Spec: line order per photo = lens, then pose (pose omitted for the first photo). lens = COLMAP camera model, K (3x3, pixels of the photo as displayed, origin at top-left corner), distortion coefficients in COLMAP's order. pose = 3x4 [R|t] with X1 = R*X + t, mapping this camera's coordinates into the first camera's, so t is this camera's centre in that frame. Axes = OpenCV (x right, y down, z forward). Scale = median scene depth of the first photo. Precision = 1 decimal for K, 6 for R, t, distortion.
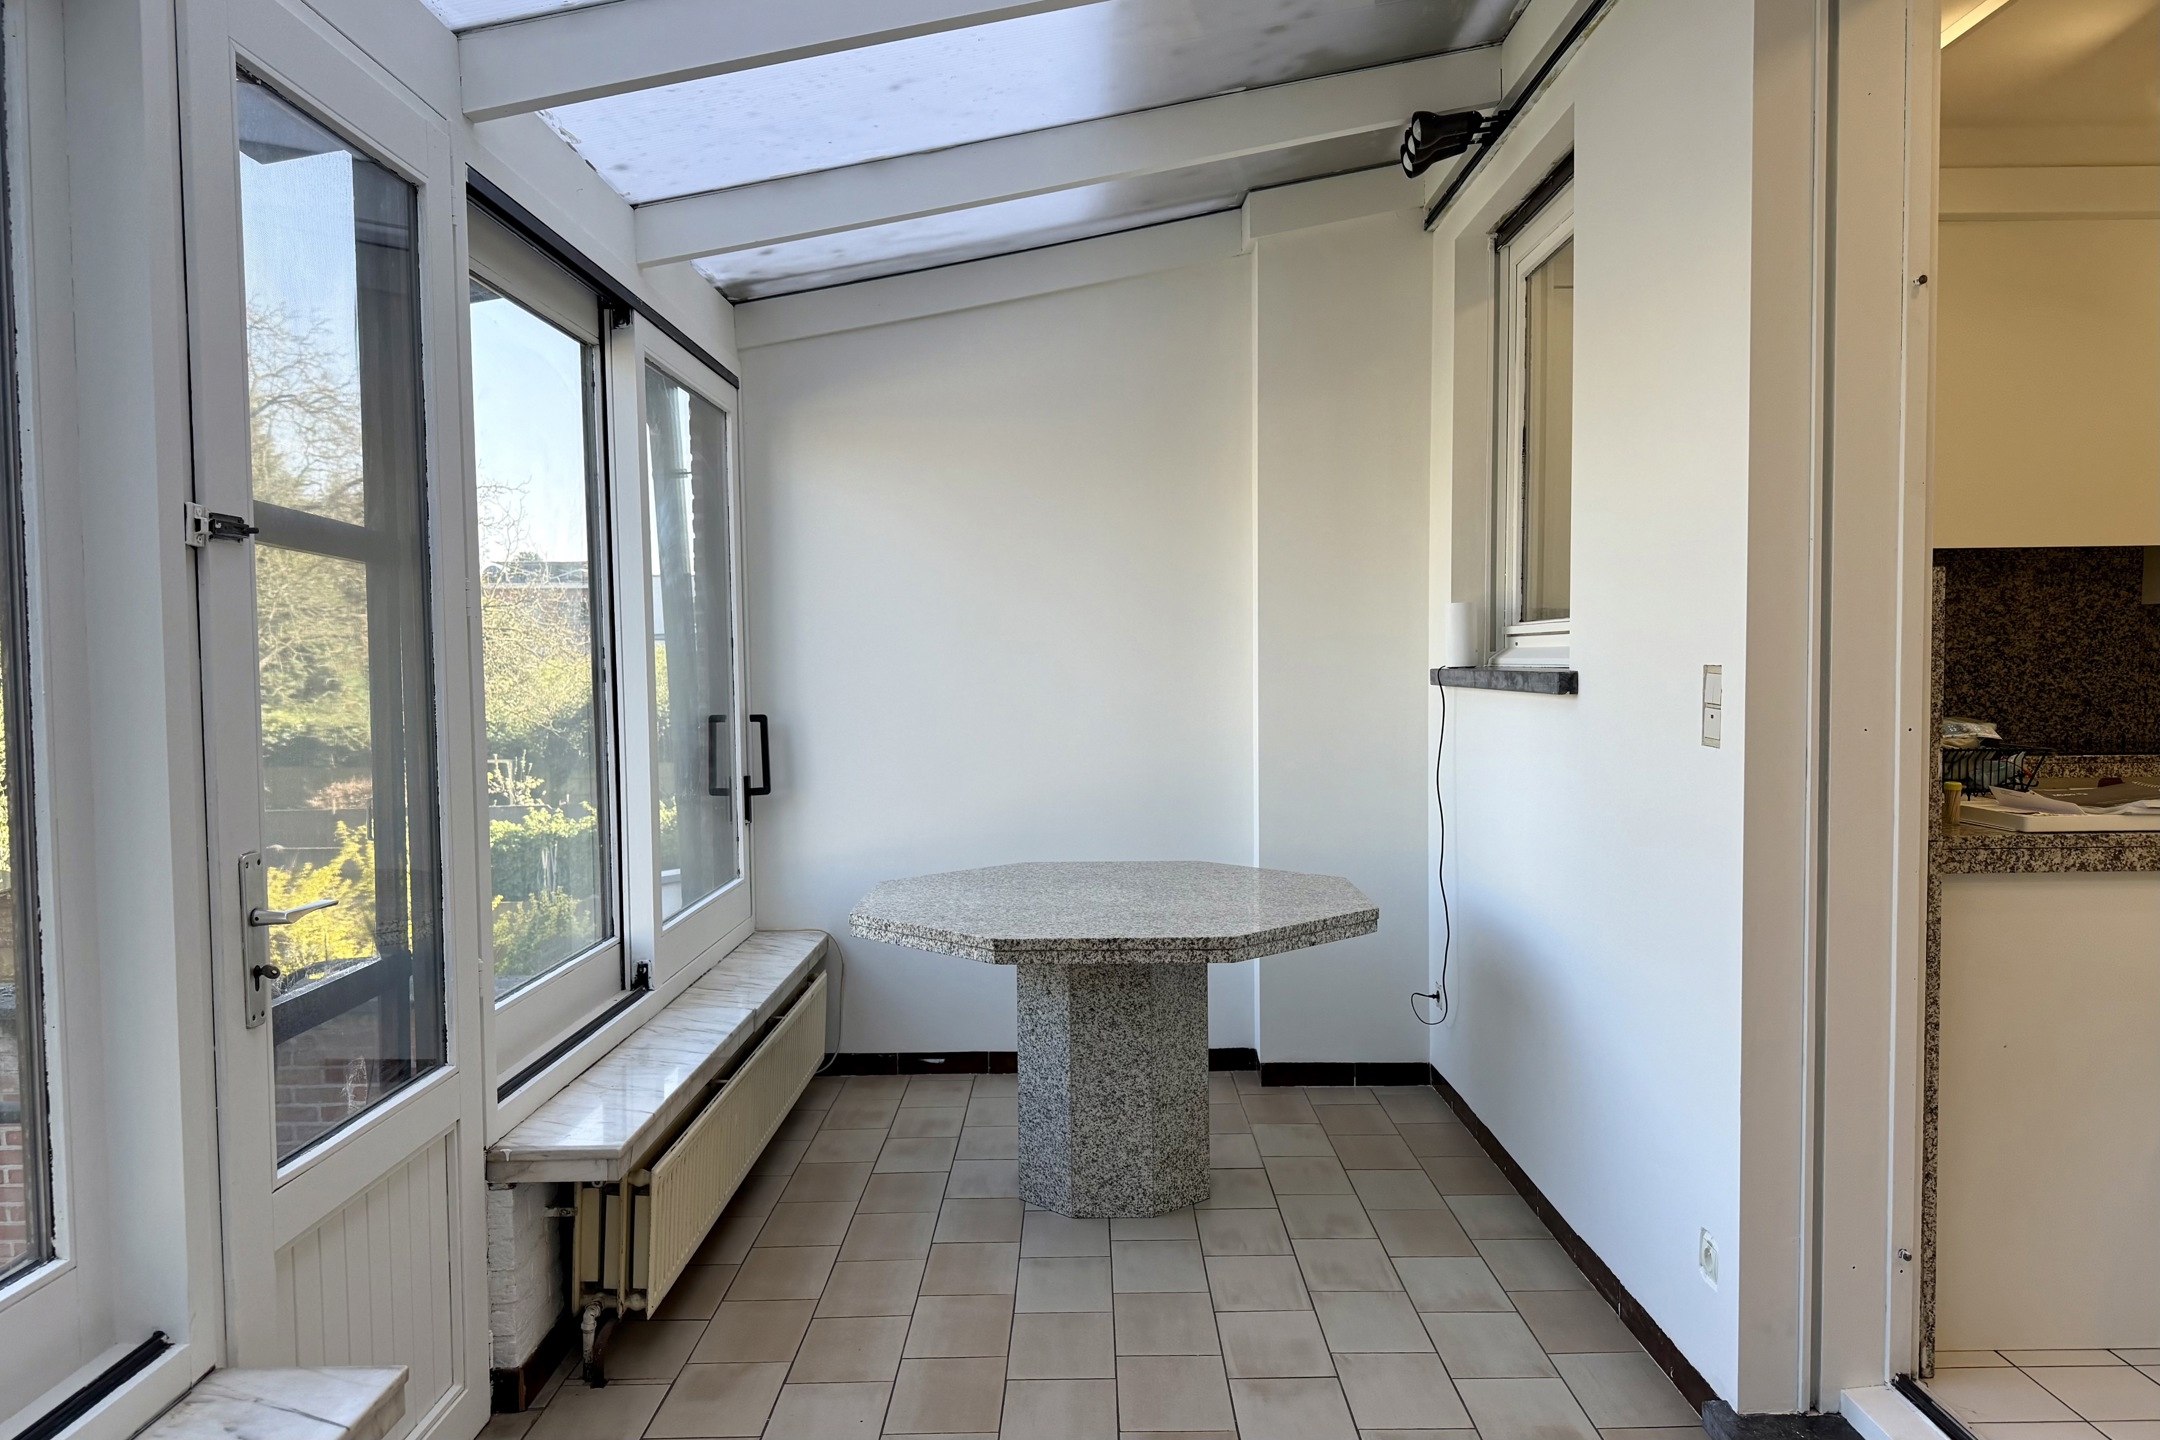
lens RADIAL K [[1563.9, 0, 1080.0], [0, 1563.9, 720.0], [0, 0, 1]] dist [0.165437, -0.312305]
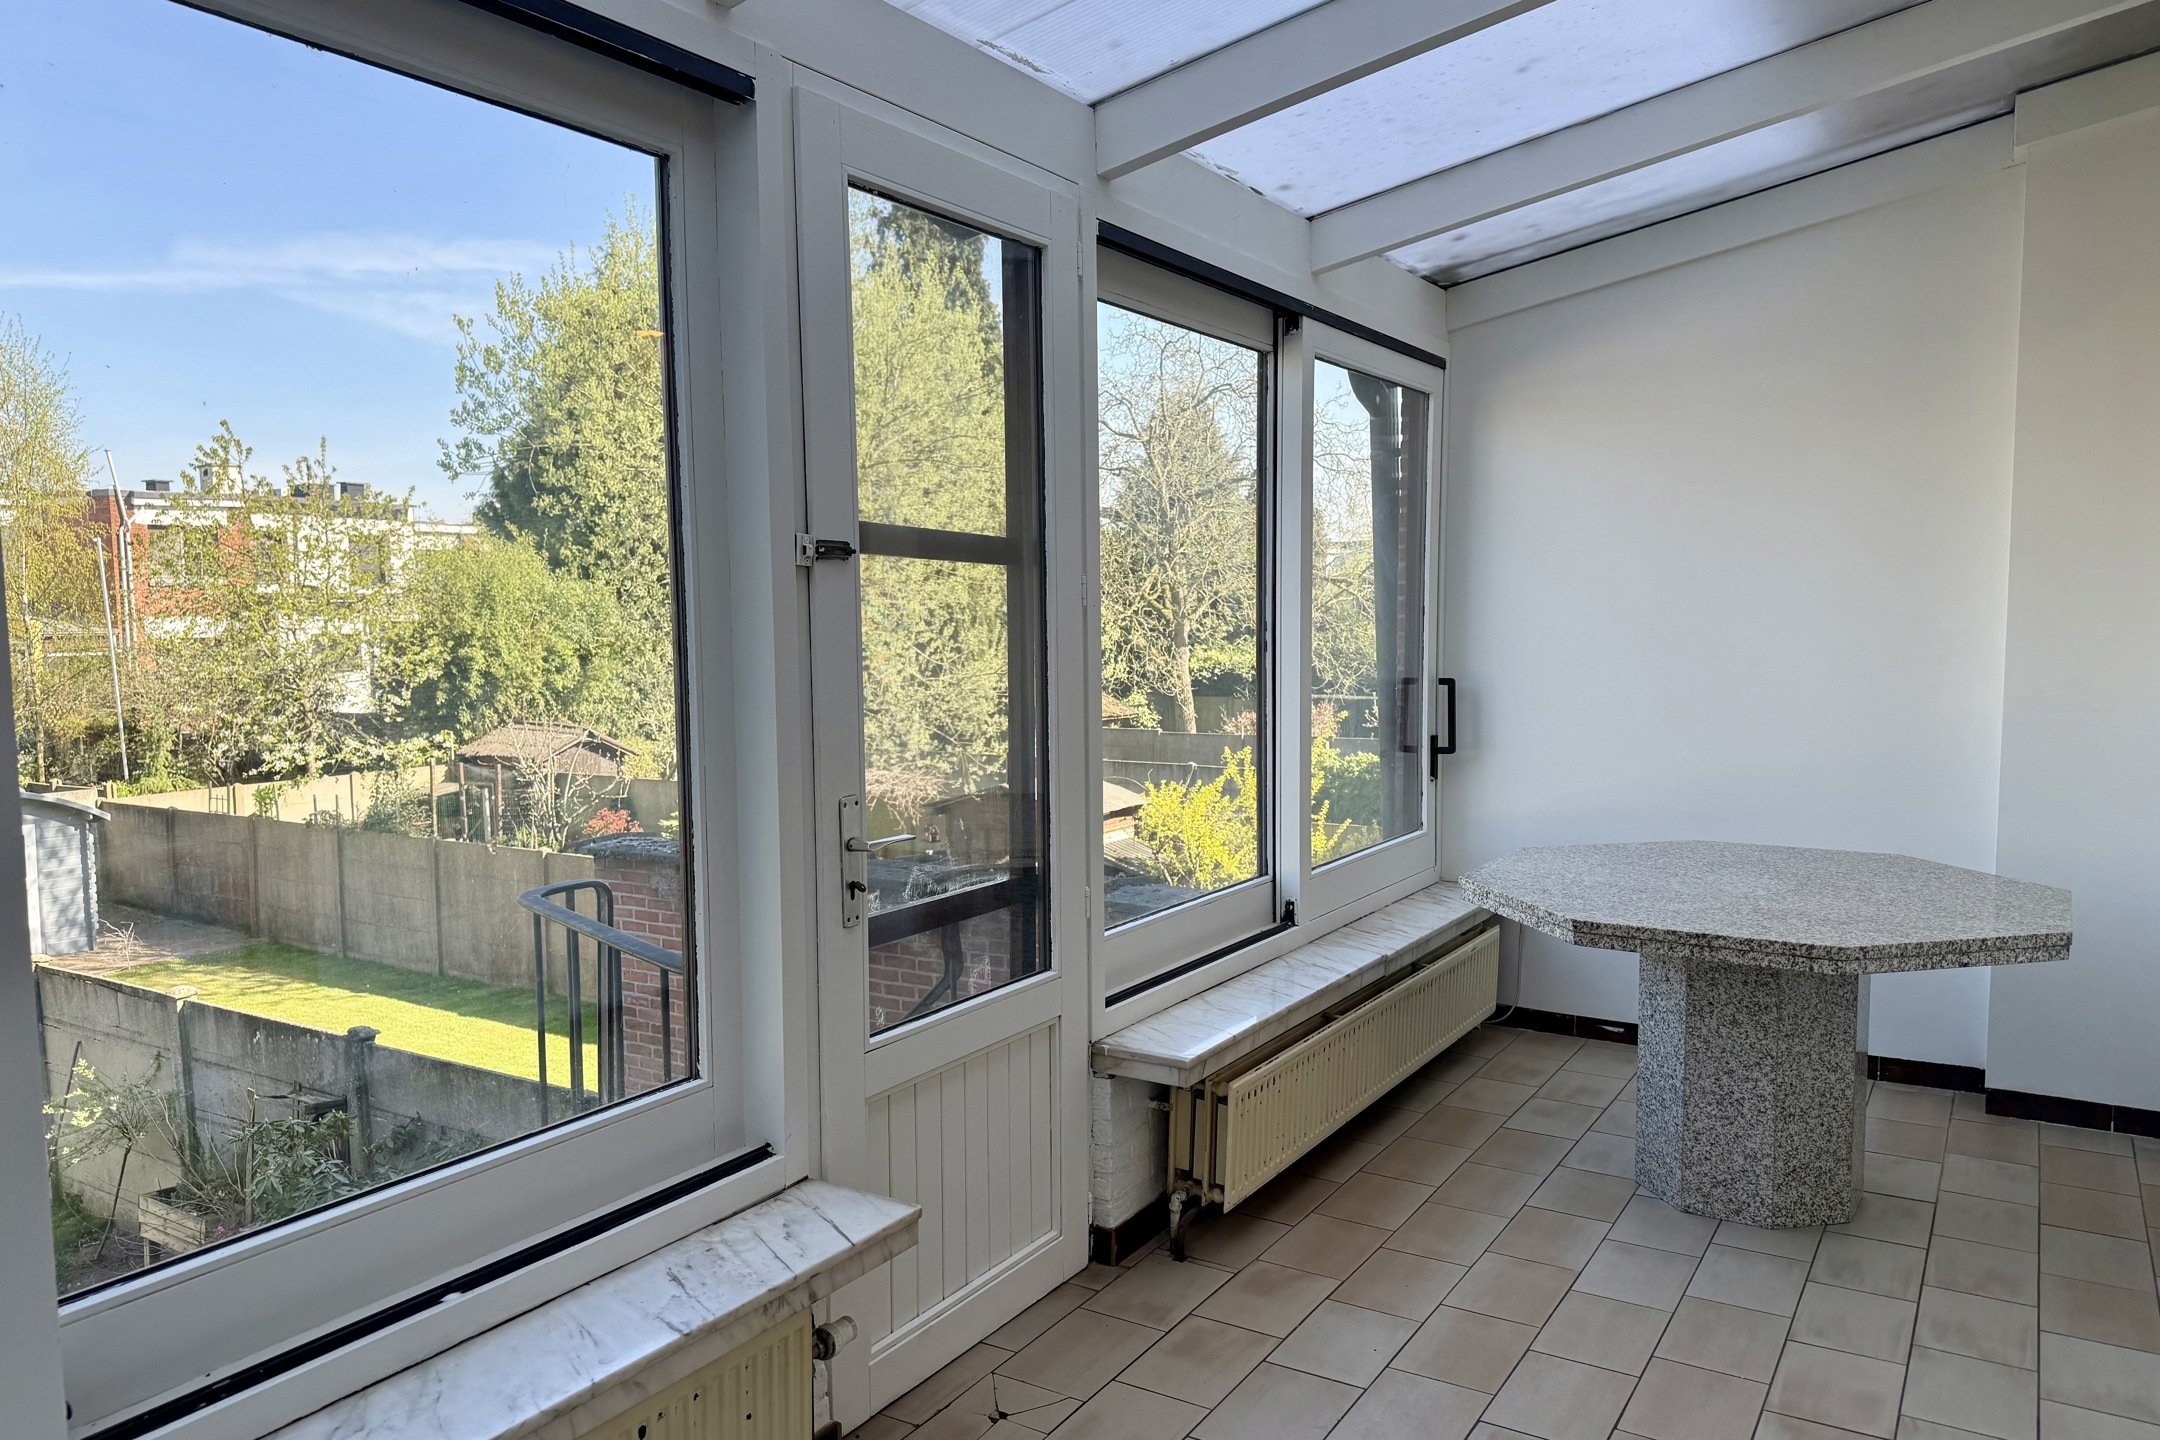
lens RADIAL K [[1477.8, 0, 1080.4], [0, 1477.8, 709.0], [0, 0, 1]] dist [0.095790, -0.126164]
pose [[0.852263, 0.037021, -0.521802, 0.150368], [-0.020905, 0.999106, 0.036741, -0.019801], [0.522696, -0.020405, 0.852275, 0.028520]]
